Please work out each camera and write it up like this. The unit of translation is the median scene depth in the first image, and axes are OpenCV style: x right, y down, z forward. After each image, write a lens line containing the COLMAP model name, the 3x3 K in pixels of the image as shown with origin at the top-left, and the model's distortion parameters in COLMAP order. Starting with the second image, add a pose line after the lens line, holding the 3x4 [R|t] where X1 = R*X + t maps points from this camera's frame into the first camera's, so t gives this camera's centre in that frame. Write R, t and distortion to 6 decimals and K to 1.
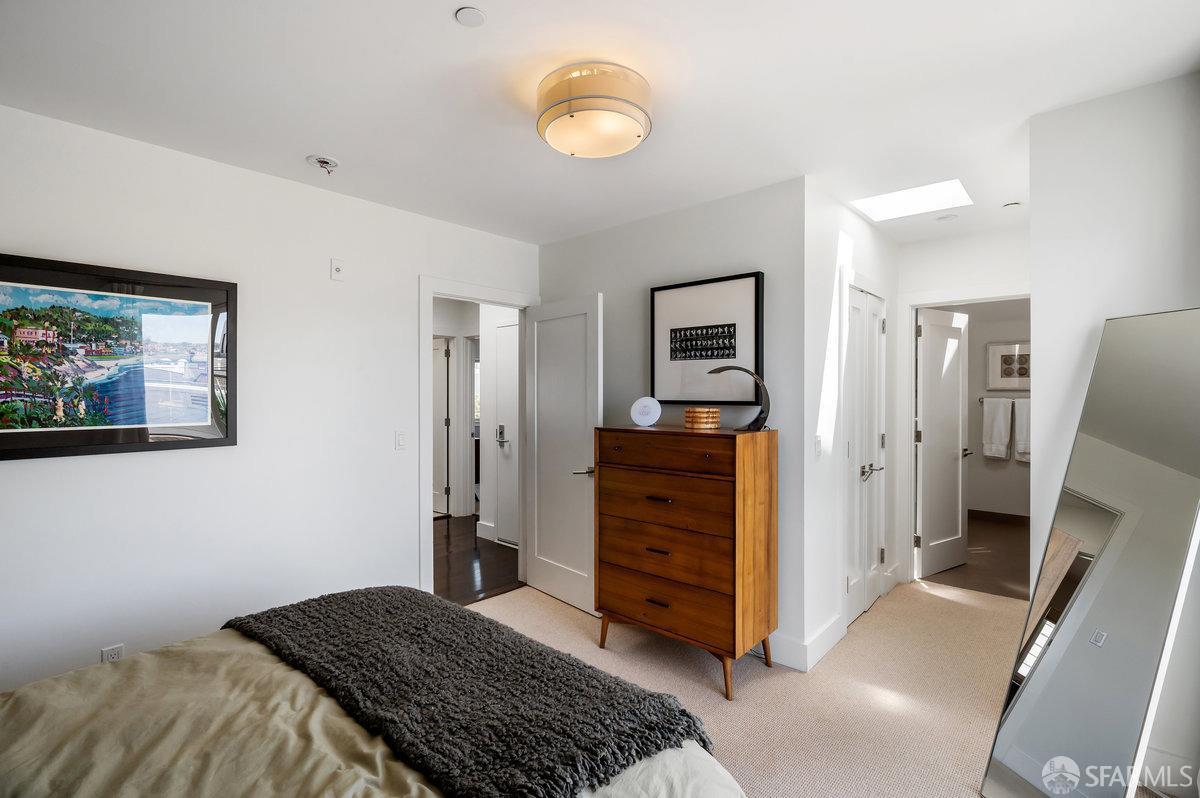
lens RADIAL K [[541.4, 0, 604.1], [0, 541.4, 400.9], [0, 0, 1]] dist [-0.004883, 0.001921]
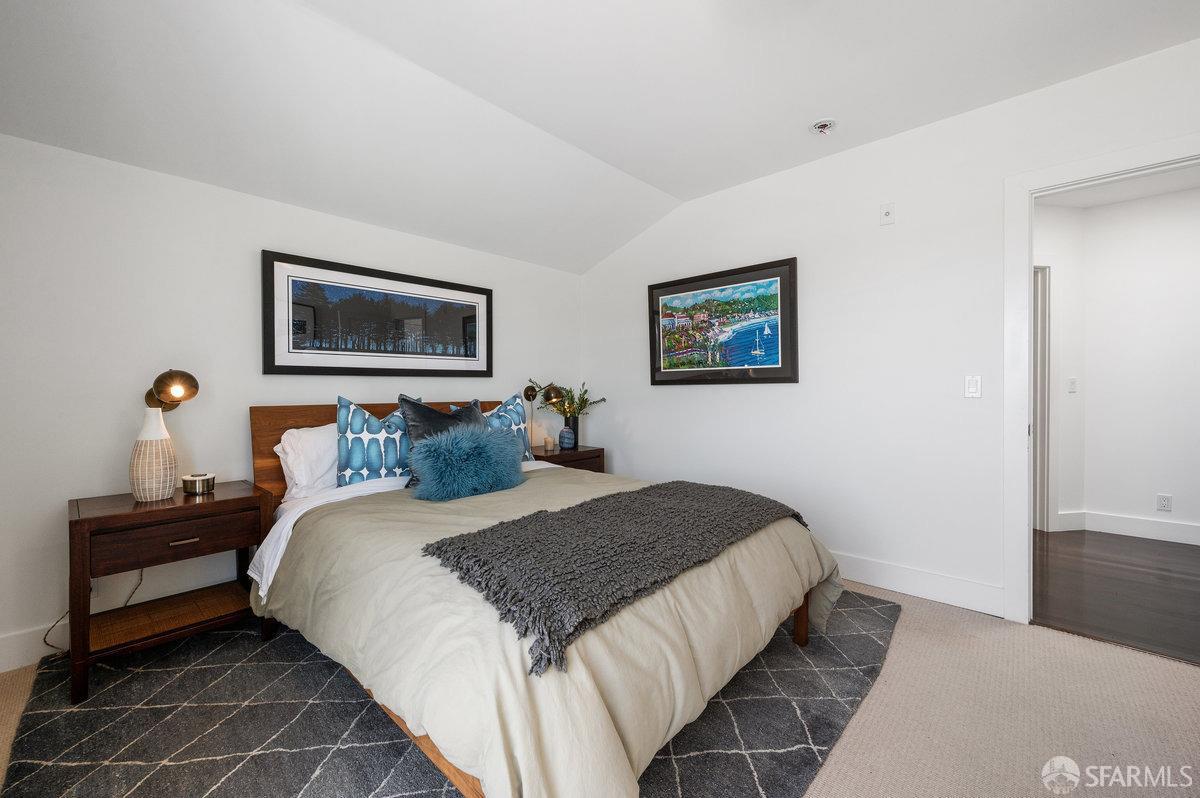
lens RADIAL K [[490.5, 0, 603.1], [0, 490.5, 391.0], [0, 0, 1]] dist [0.003378, -0.000784]
pose [[-0.041589, 0.006490, -0.999114, 0.613978], [-0.003110, 0.999973, 0.006625, 0.114902], [0.999130, 0.003383, -0.041567, 0.715198]]
